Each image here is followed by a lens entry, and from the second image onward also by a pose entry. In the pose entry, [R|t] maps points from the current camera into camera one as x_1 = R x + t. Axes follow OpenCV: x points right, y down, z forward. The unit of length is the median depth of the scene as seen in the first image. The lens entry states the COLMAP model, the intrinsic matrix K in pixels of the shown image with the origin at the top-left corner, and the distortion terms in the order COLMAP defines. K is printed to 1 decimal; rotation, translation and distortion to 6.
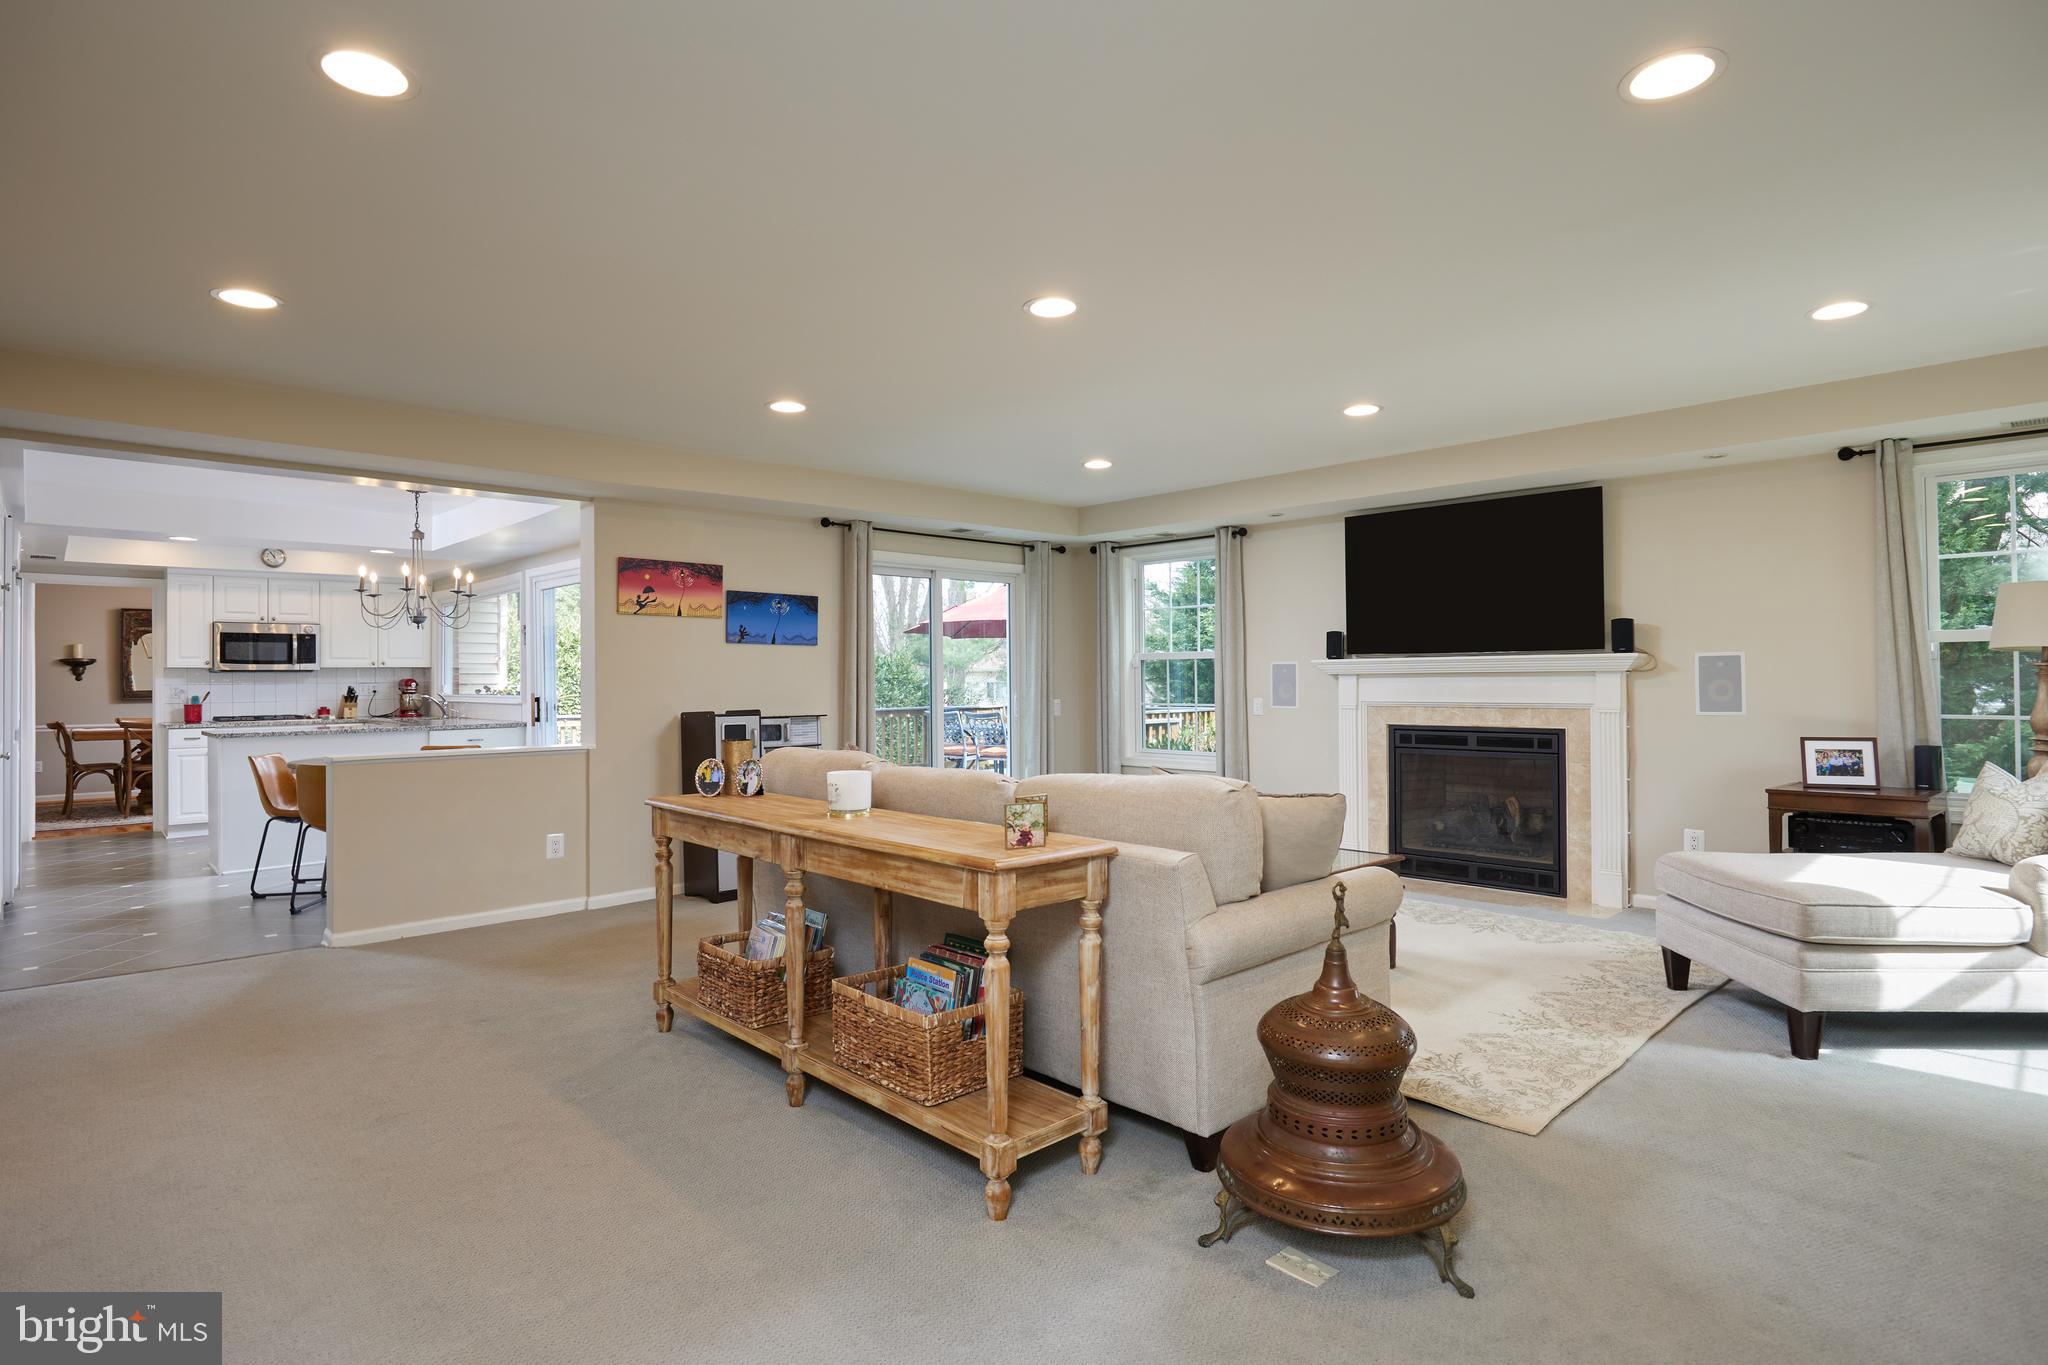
lens RADIAL K [[1054.6, 0, 1024.2], [0, 1054.6, 669.1], [0, 0, 1]] dist [-0.007670, -0.001670]
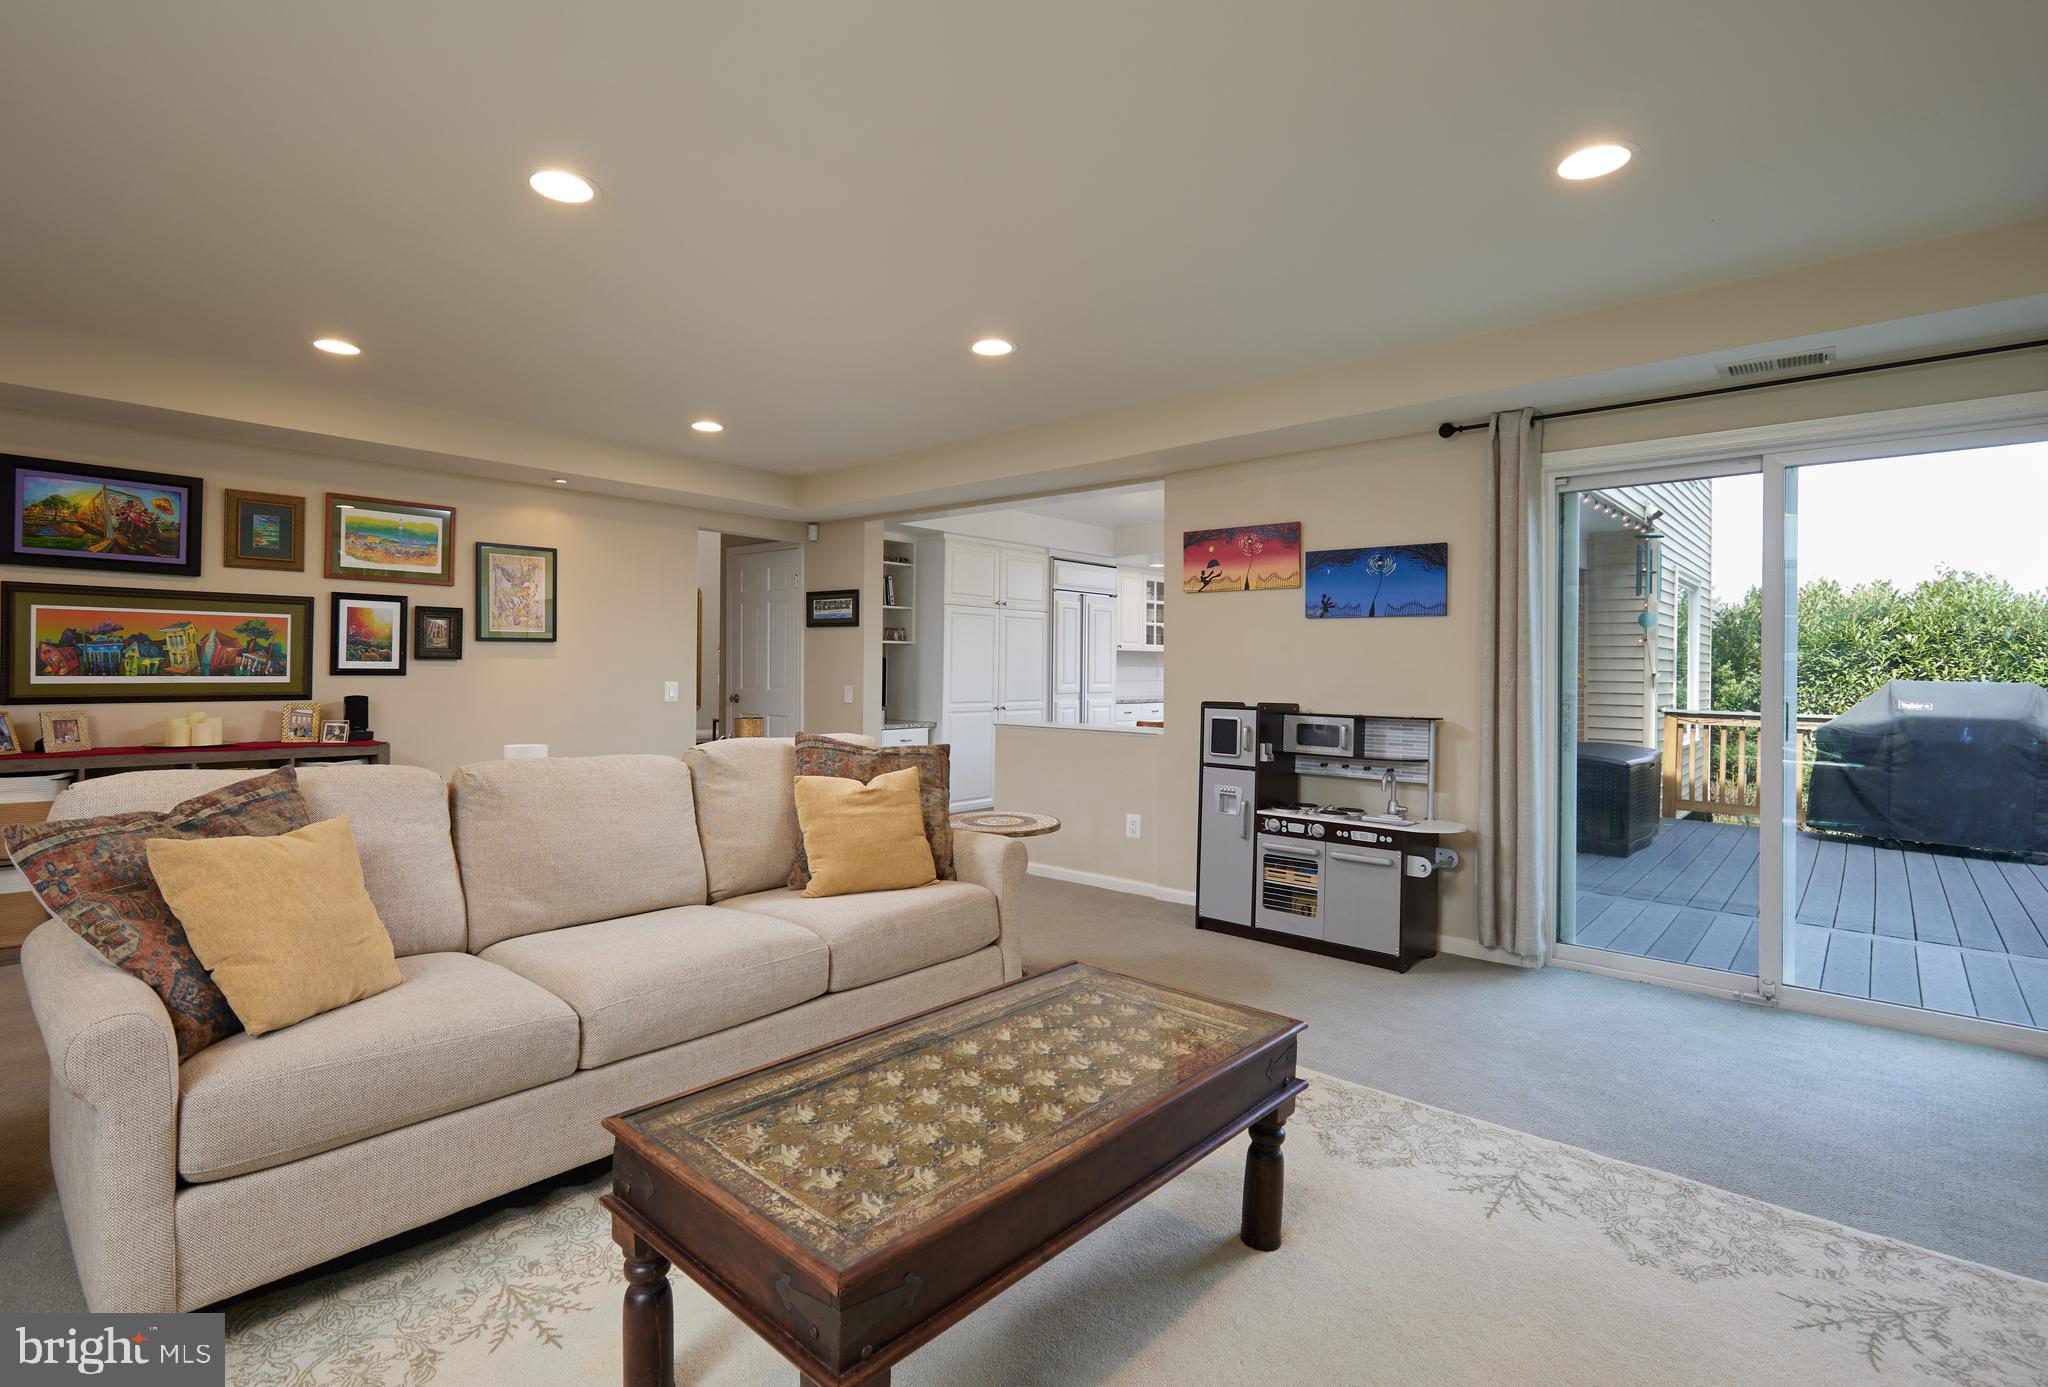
lens RADIAL K [[966.8, 0, 1004.8], [0, 966.8, 674.3], [0, 0, 1]] dist [0.004662, 0.000289]
pose [[0.085917, 0.013946, -0.996205, 0.452293], [-0.000679, 0.999903, 0.013940, 0.007706], [0.996302, -0.000521, 0.085918, 0.758733]]
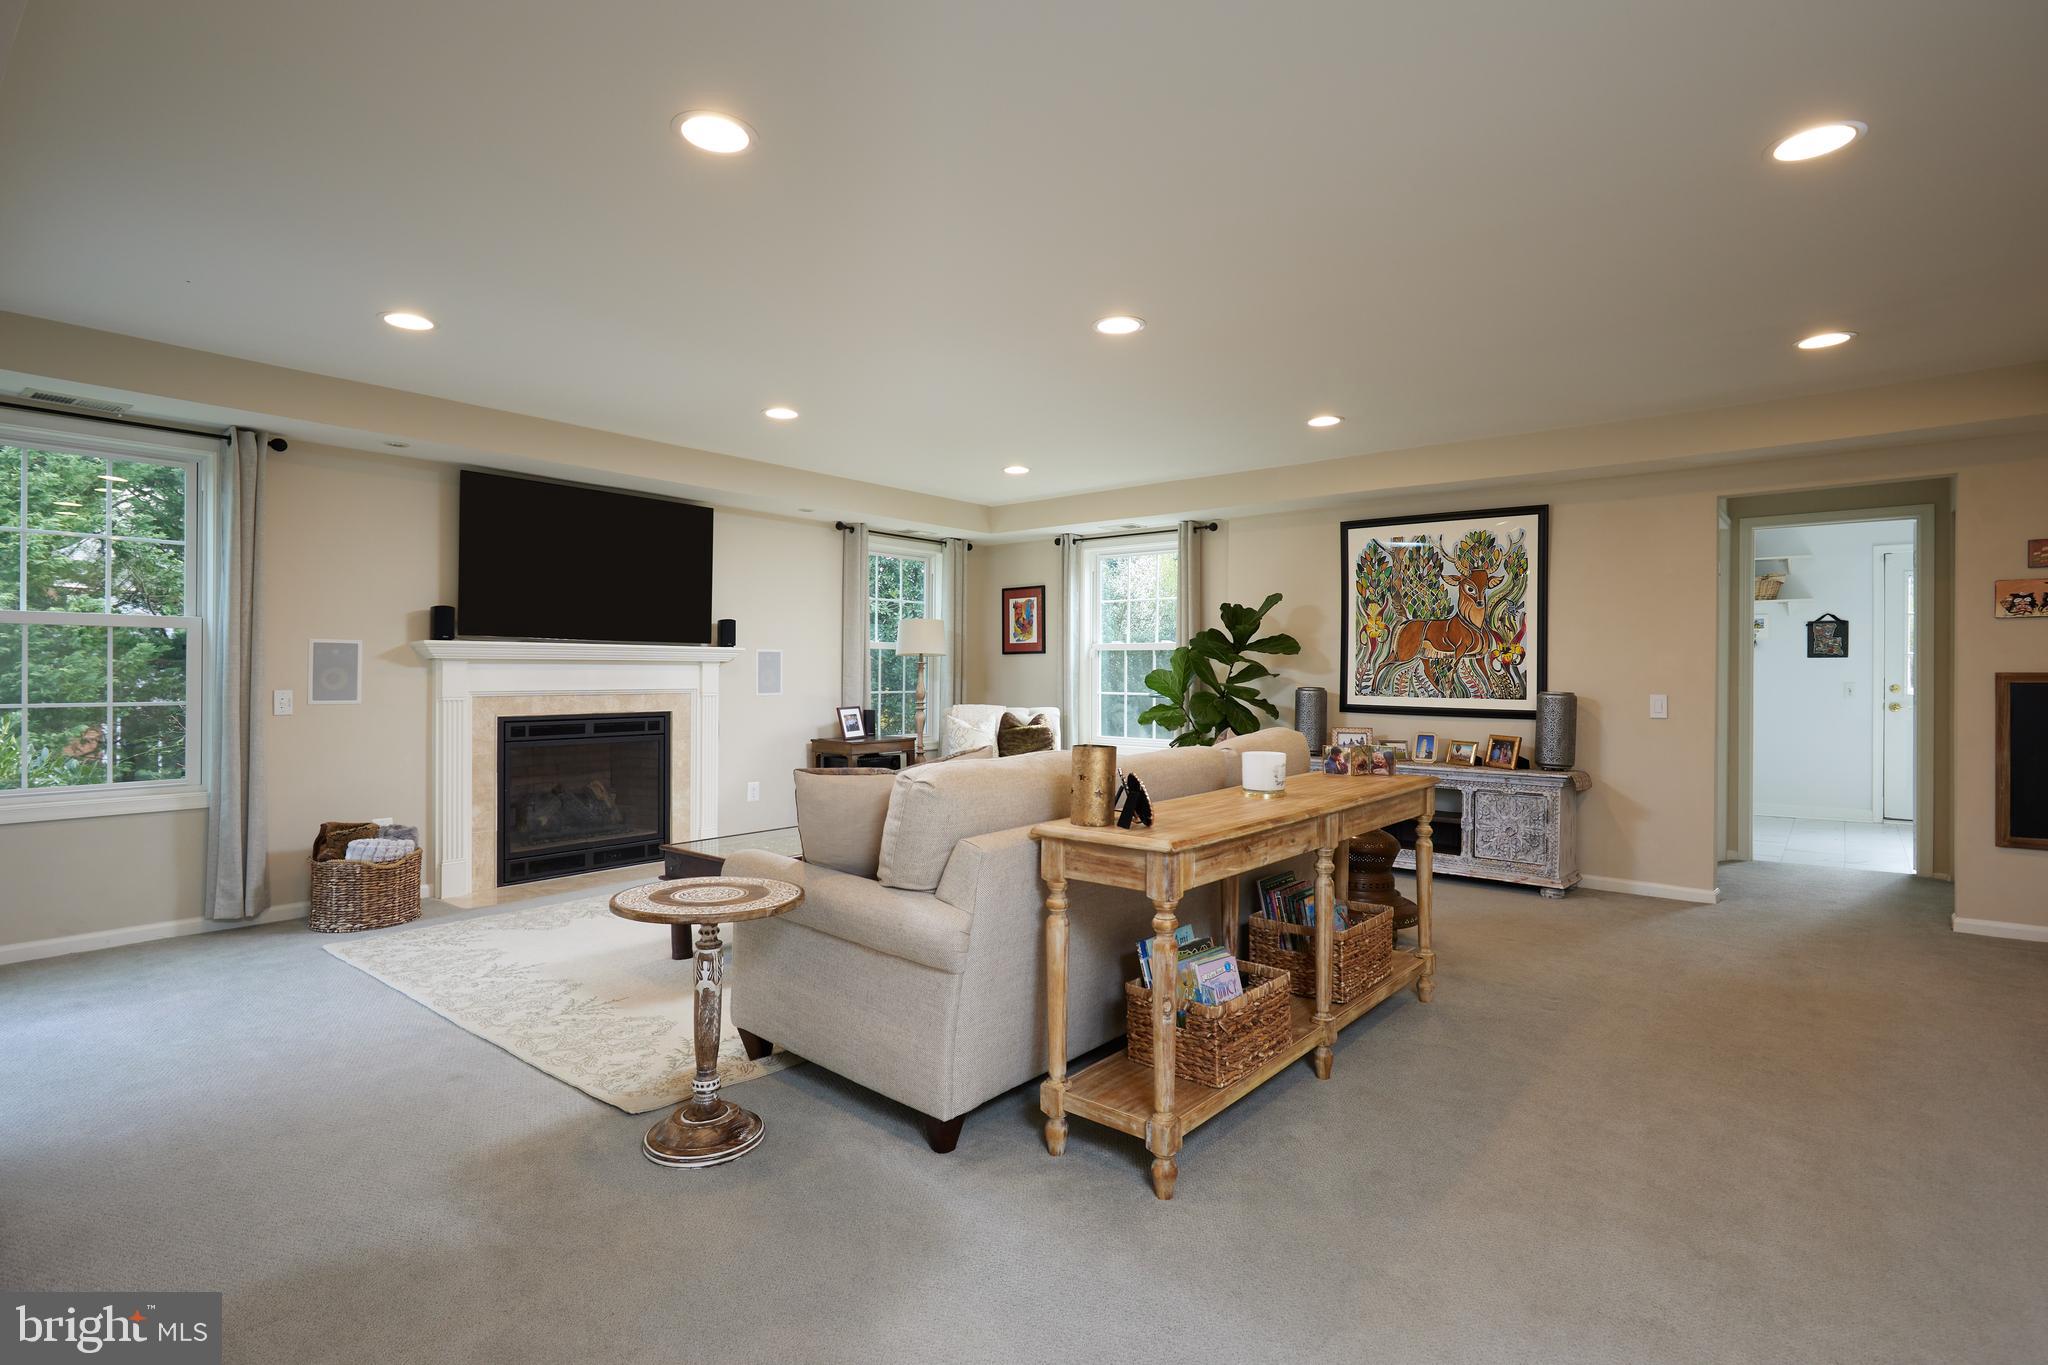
lens RADIAL K [[995.7, 0, 1024.4], [0, 995.7, 671.9], [0, 0, 1]] dist [-0.000632, -0.000126]
pose [[-0.117036, 0.008177, 0.993094, -0.587441], [-0.013738, 0.999857, -0.009851, 0.018802], [-0.993033, -0.014796, -0.116907, 0.726515]]
